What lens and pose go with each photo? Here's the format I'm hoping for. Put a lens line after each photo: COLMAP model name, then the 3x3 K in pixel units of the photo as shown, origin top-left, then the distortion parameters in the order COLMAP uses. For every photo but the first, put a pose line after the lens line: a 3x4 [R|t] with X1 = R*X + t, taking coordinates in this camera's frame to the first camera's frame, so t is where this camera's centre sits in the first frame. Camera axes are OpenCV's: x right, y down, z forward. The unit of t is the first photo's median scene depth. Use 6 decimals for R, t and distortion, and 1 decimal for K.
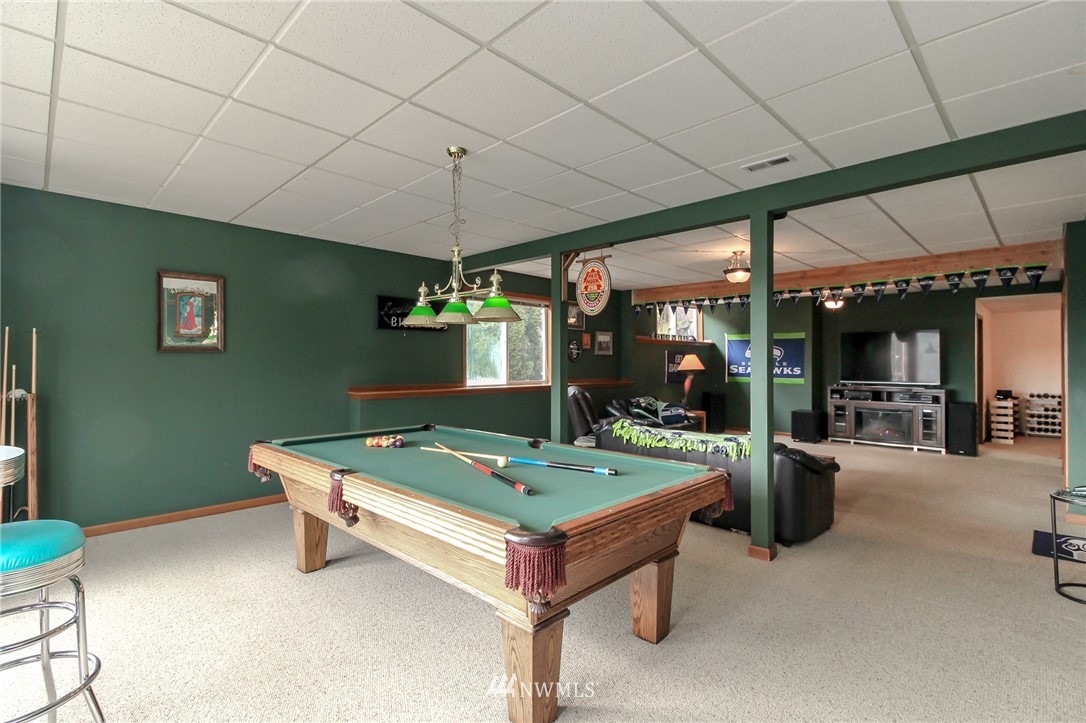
lens RADIAL K [[506.2, 0, 543.0], [0, 506.2, 361.5], [0, 0, 1]] dist [0.013163, 0.000114]
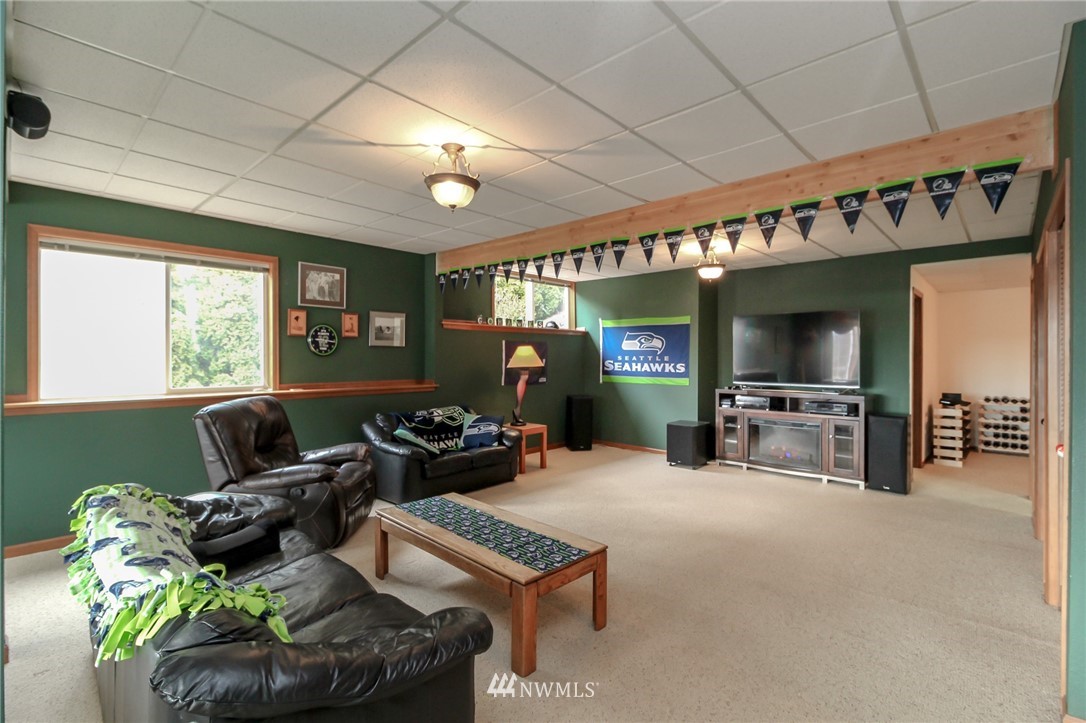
lens RADIAL K [[493.3, 0, 543.0], [0, 493.3, 361.5], [0, 0, 1]] dist [0.018792, -0.000336]
pose [[0.999370, -0.001517, 0.035472, 0.287006], [0.001049, 0.999912, 0.013214, -0.000711], [-0.035489, -0.013168, 0.999283, 0.300496]]
